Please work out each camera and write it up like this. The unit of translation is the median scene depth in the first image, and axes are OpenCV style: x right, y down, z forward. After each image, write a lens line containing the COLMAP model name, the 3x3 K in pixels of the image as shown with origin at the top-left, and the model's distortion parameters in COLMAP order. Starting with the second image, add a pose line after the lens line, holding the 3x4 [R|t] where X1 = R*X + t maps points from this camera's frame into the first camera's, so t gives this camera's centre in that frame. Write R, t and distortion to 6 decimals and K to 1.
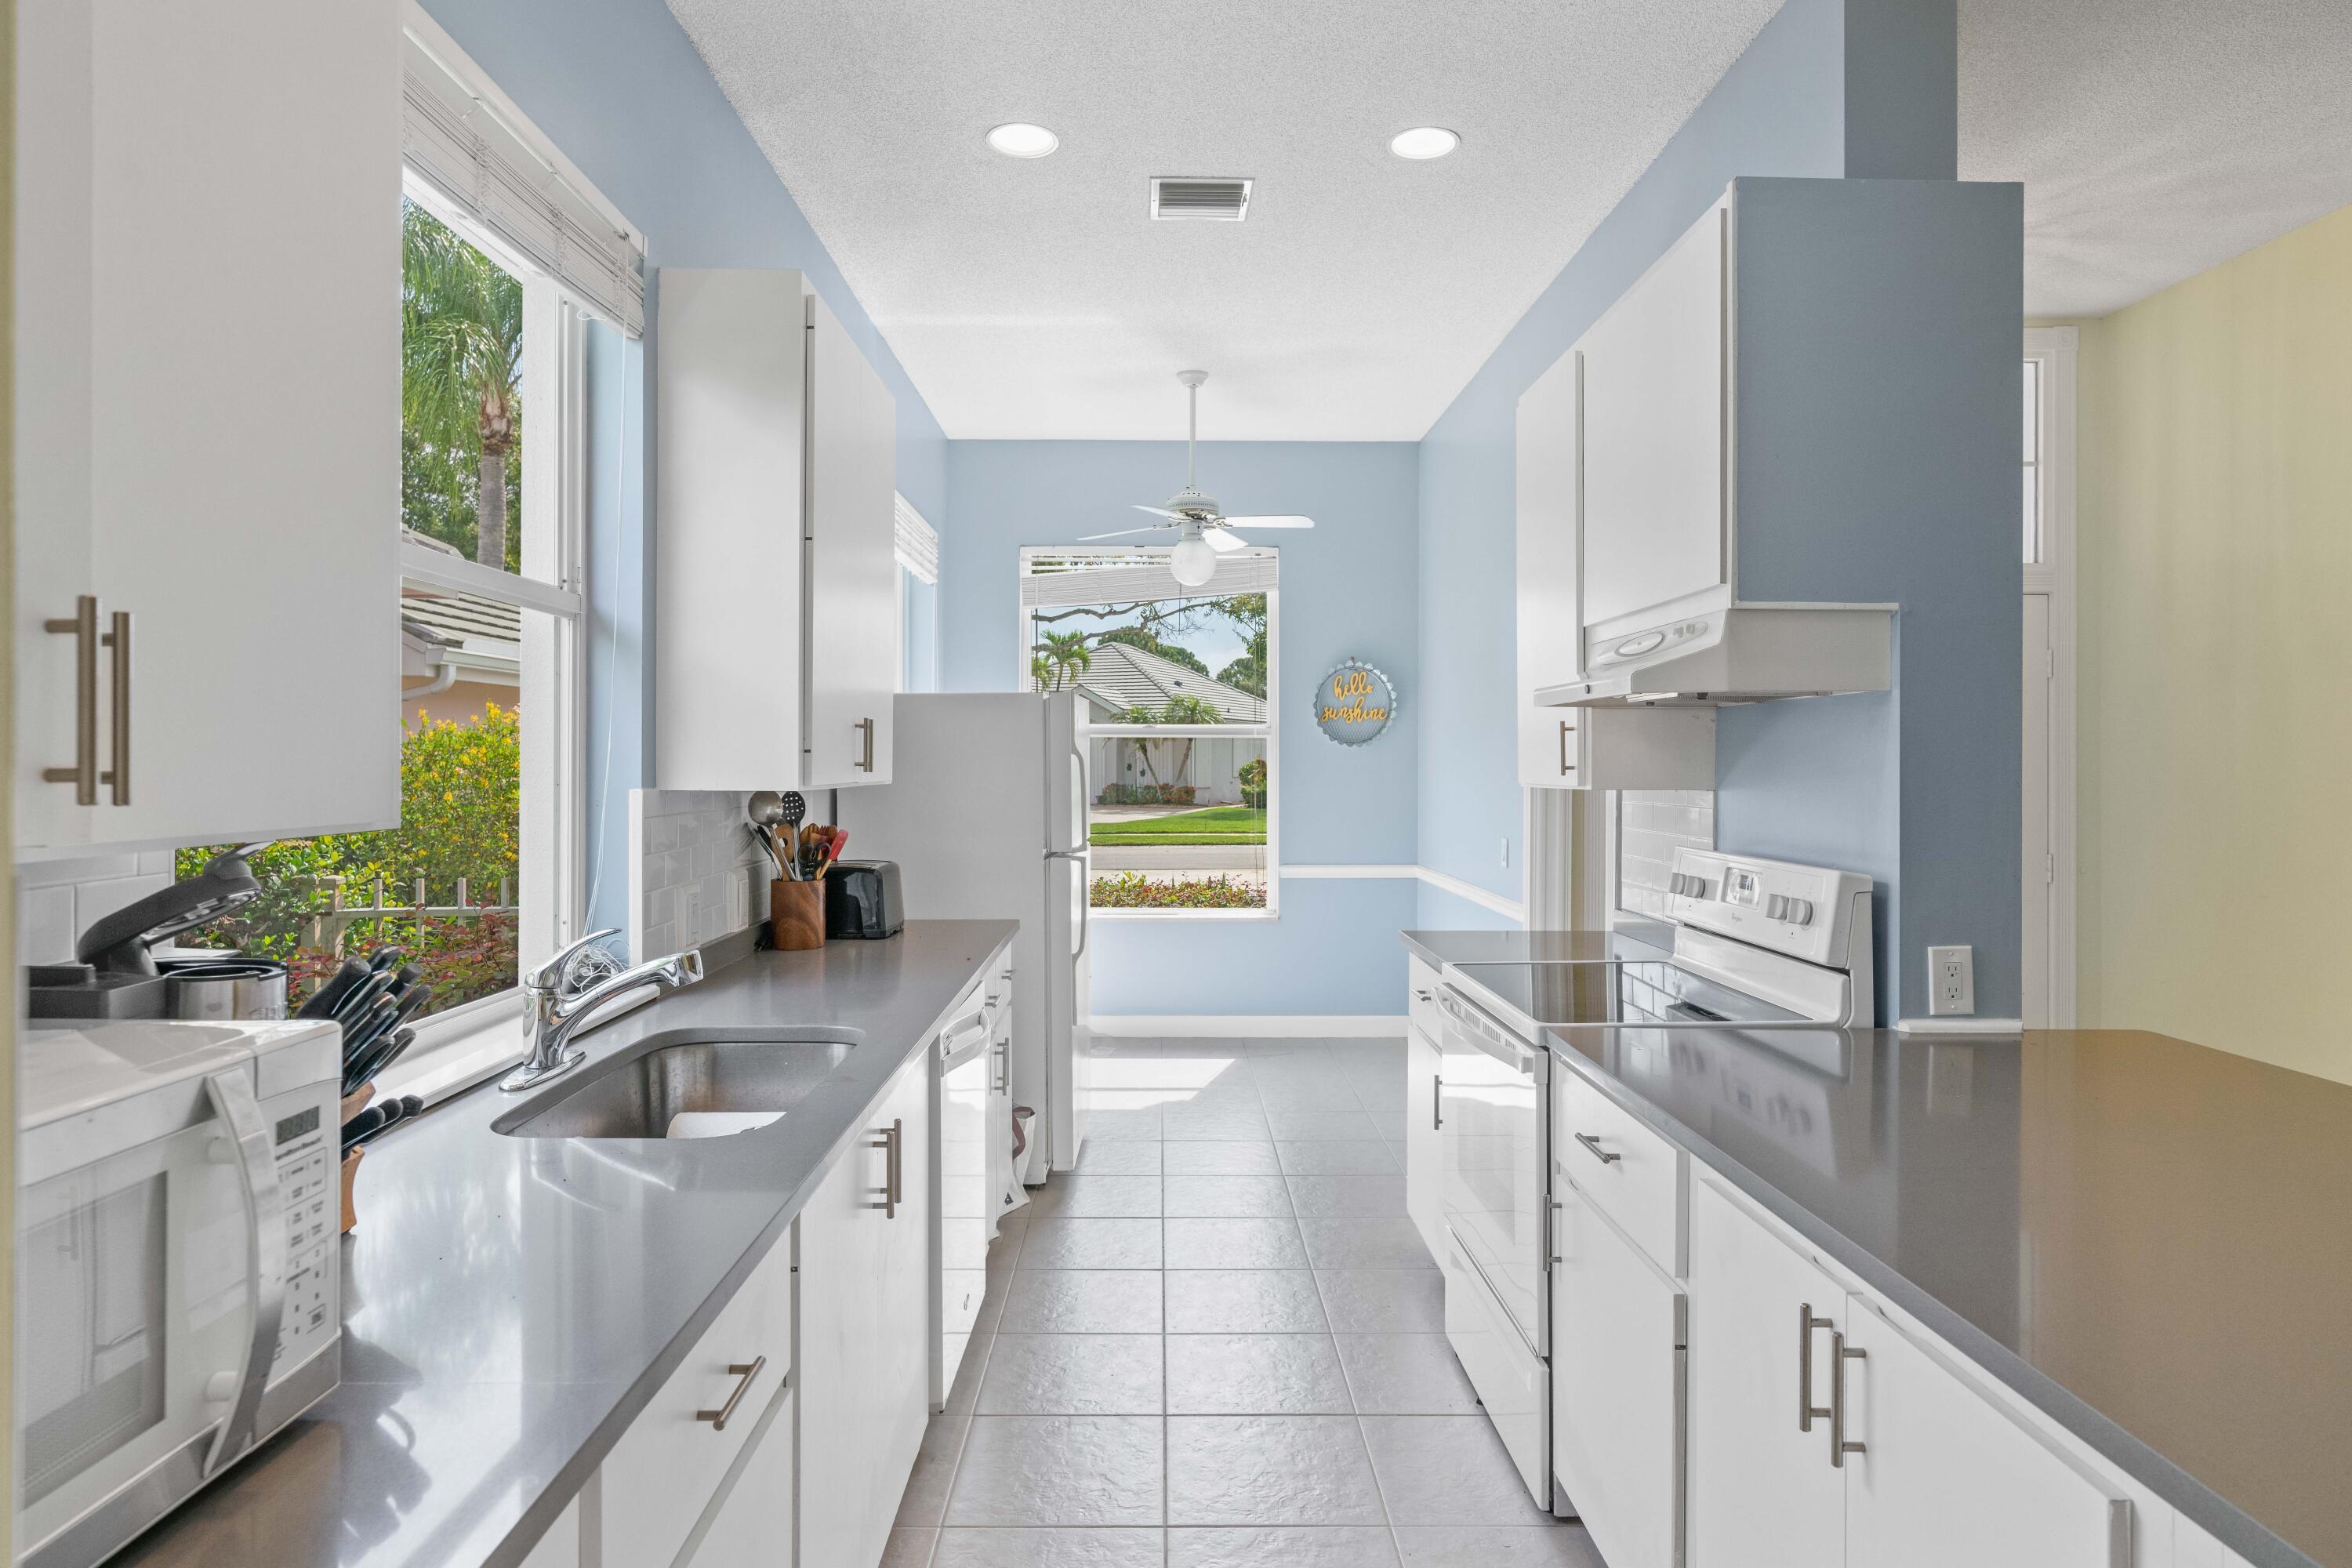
lens RADIAL K [[1306.7, 0, 1174.8], [0, 1306.7, 771.5], [0, 0, 1]] dist [-0.001678, 0.000207]
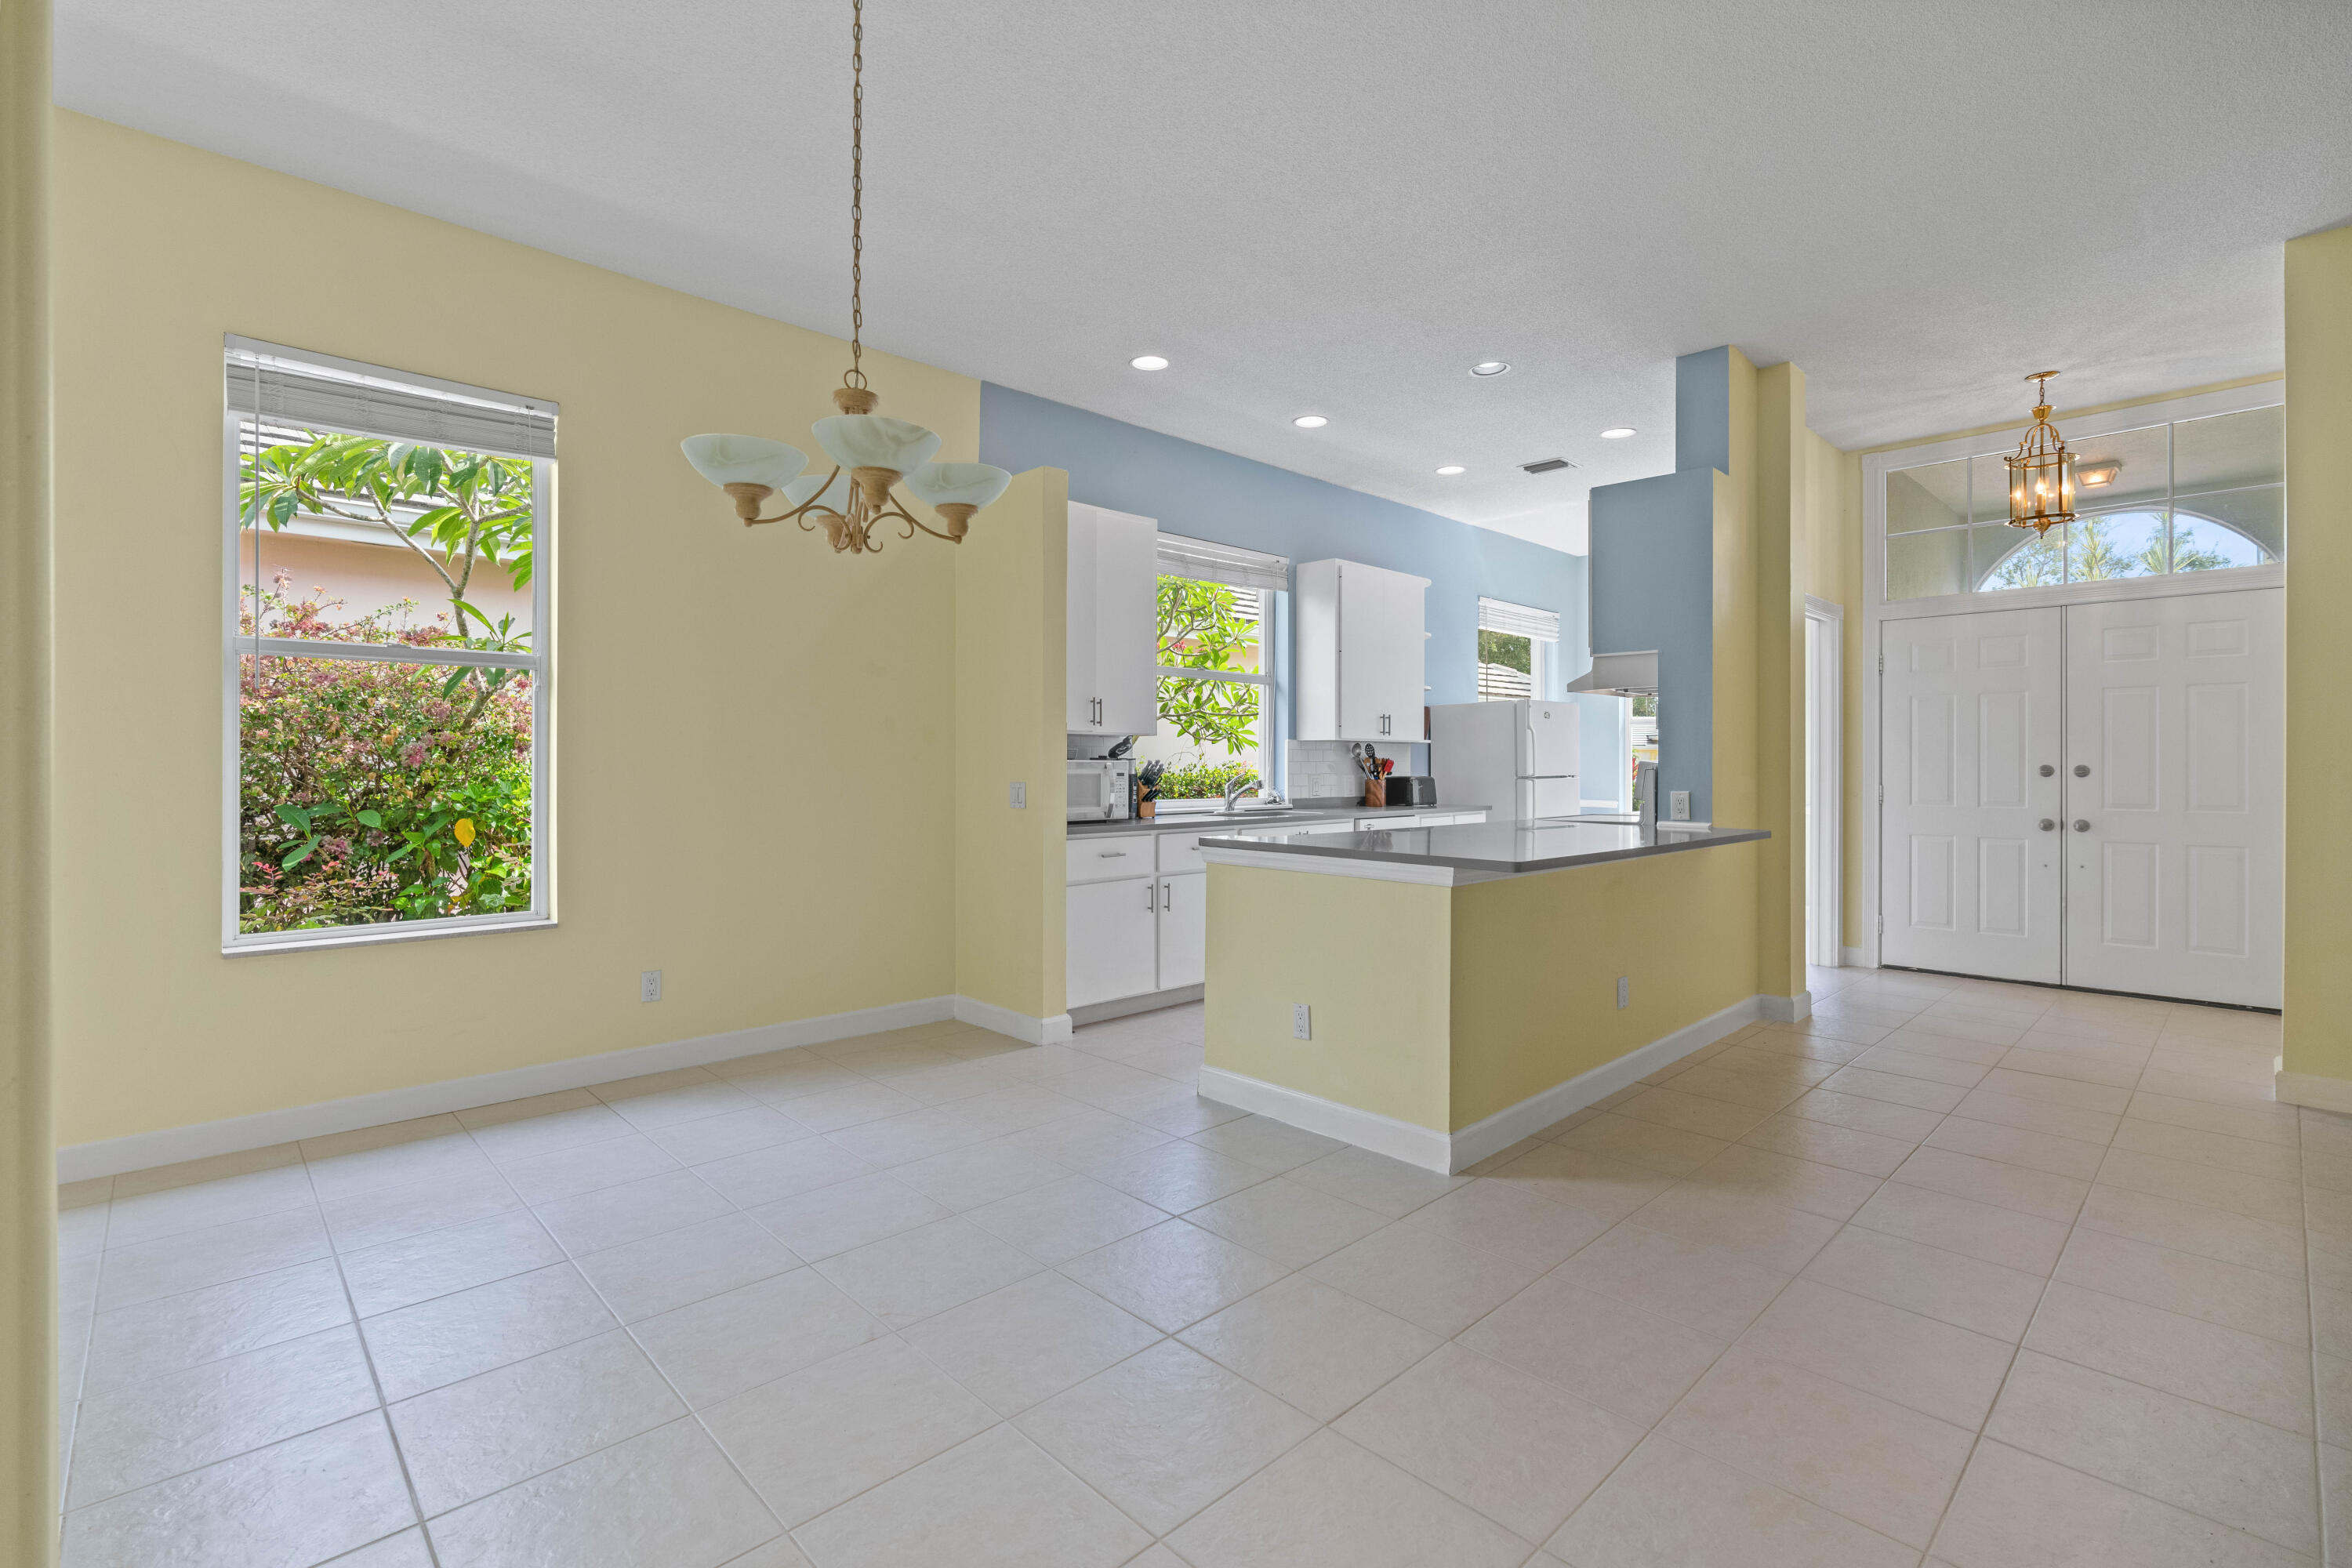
lens RADIAL K [[1040.9, 0, 1190.6], [0, 1040.9, 770.7], [0, 0, 1]] dist [-0.012532, 0.005164]
pose [[0.695625, 0.001806, -0.718403, 0.919024], [-0.004372, 0.999989, -0.001720, 0.071394], [0.718392, 0.004337, 0.695625, -0.663017]]
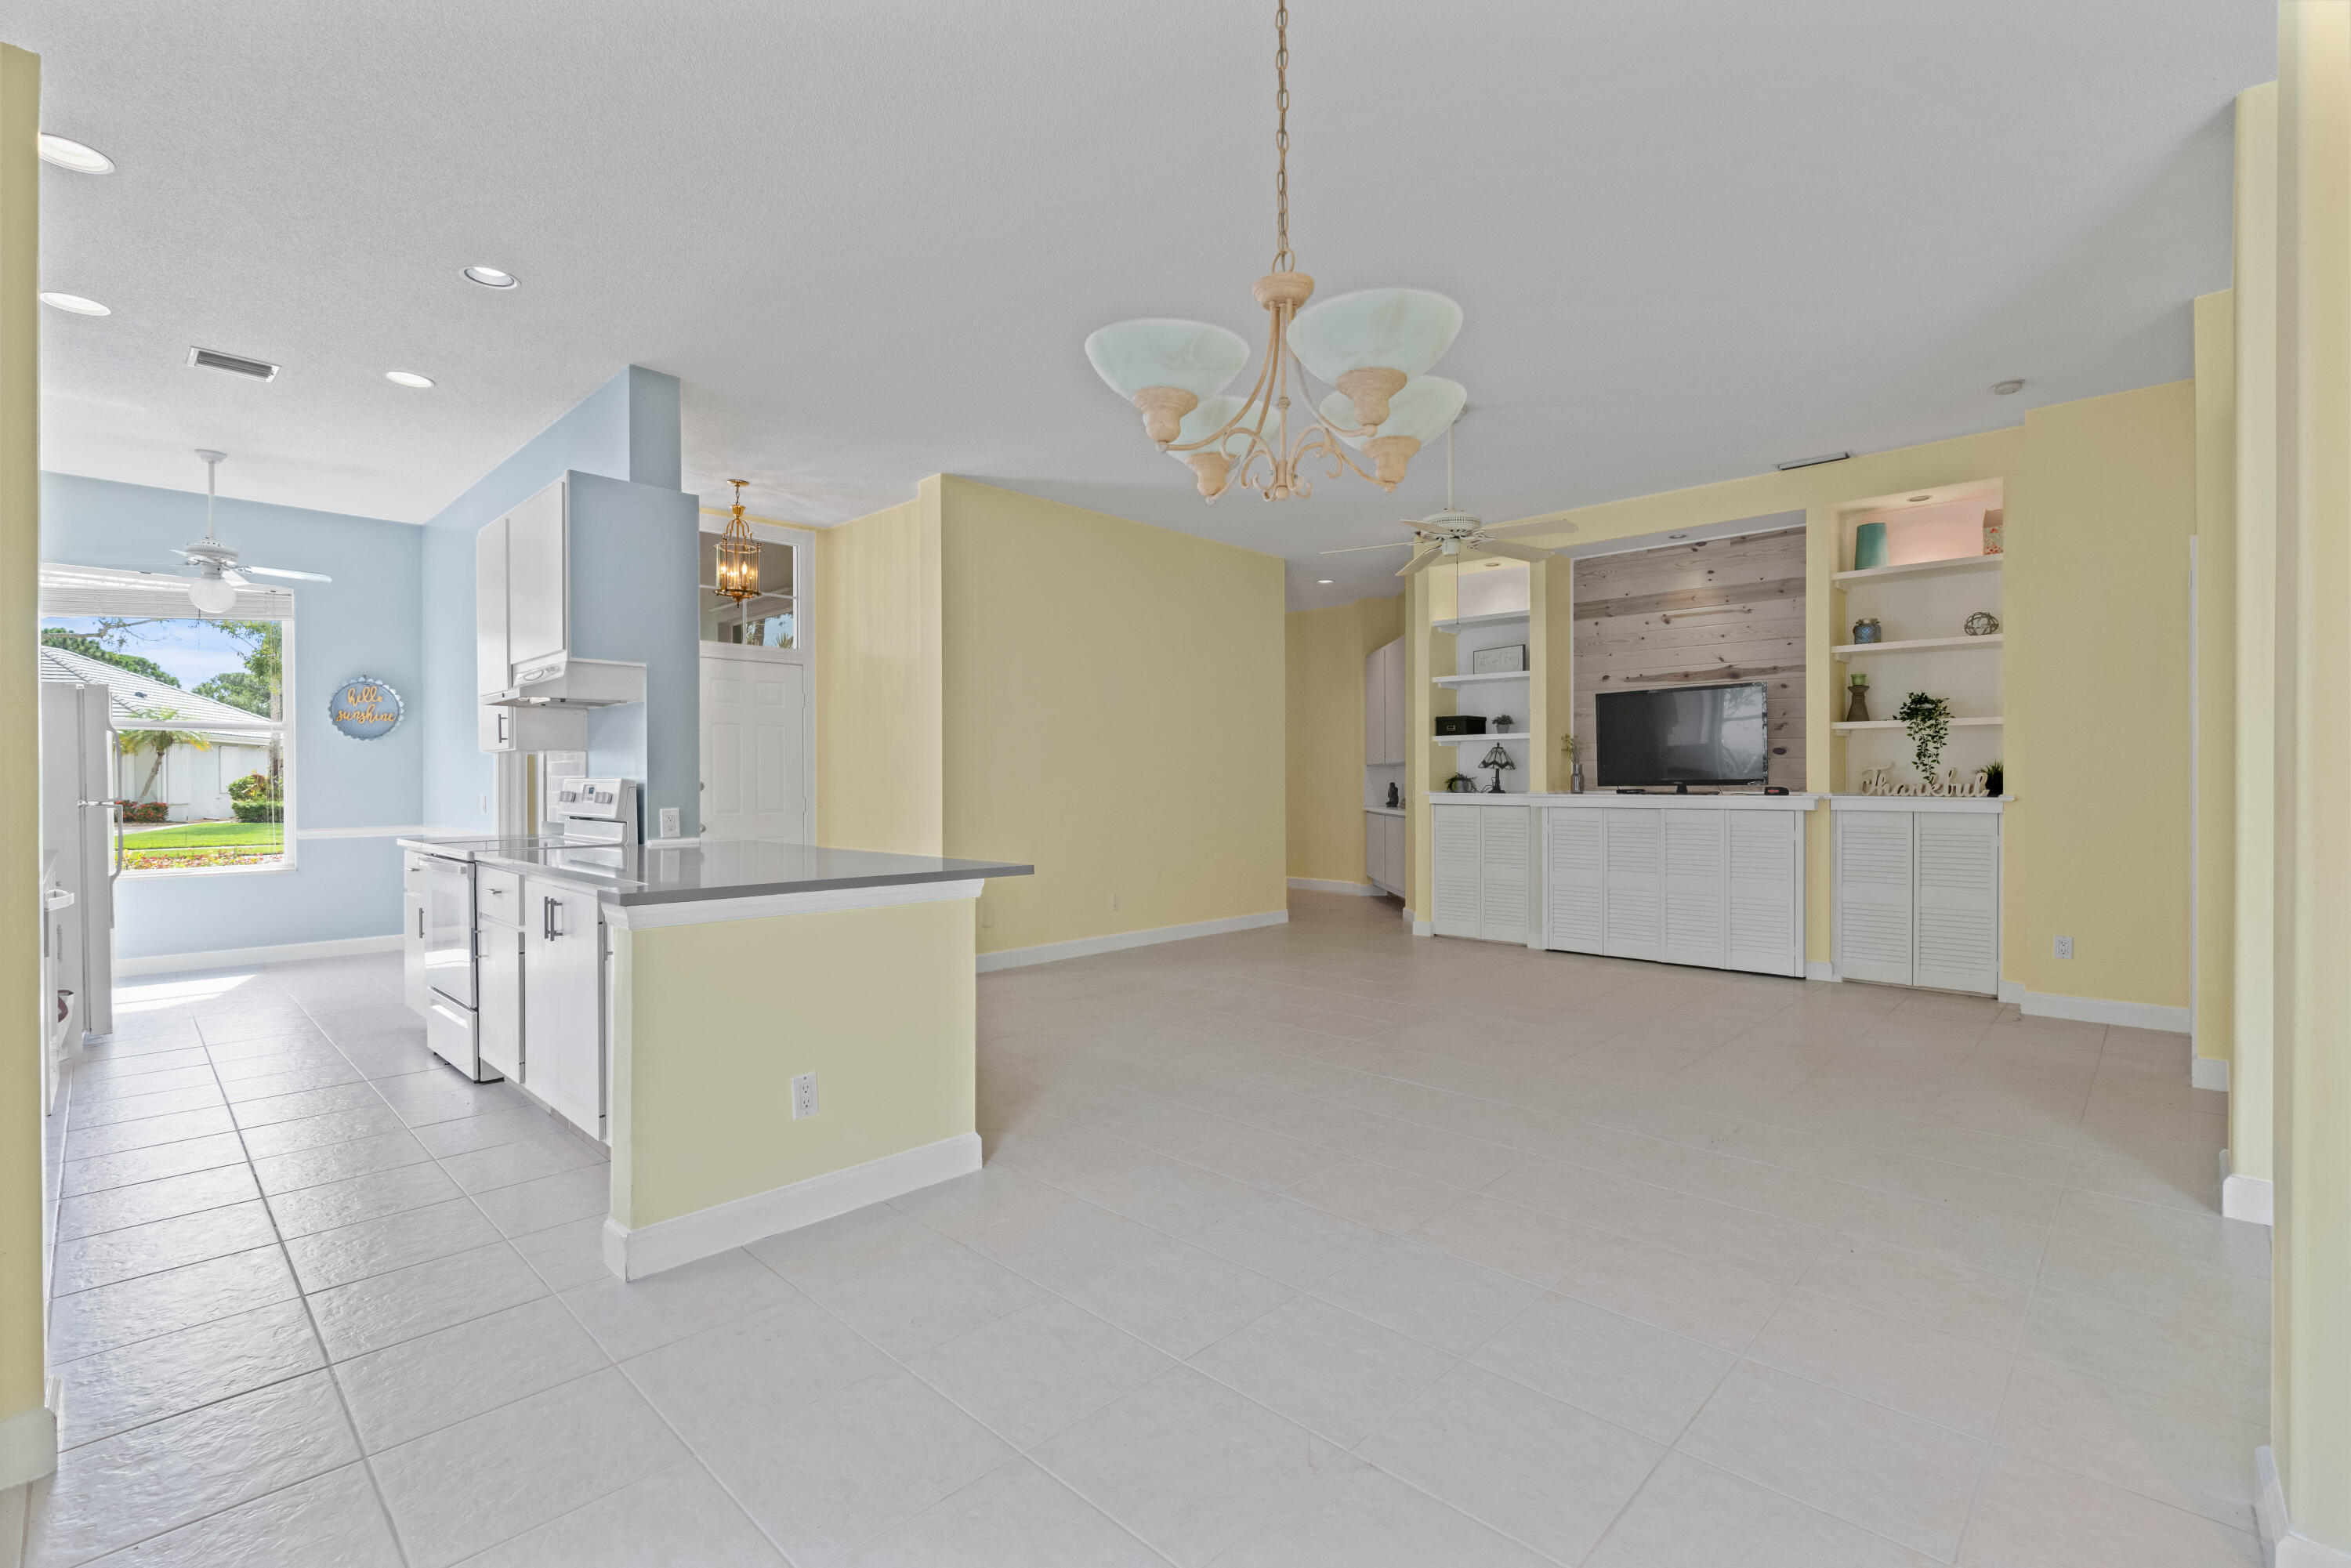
lens RADIAL K [[1040.4, 0, 1154.5], [0, 1040.4, 785.4], [0, 0, 1]] dist [-0.012532, 0.005164]
pose [[0.708983, -0.008389, 0.705175, -0.080012], [0.010221, 0.999946, 0.001619, 0.066461], [-0.705151, 0.006060, 0.709031, -0.668771]]
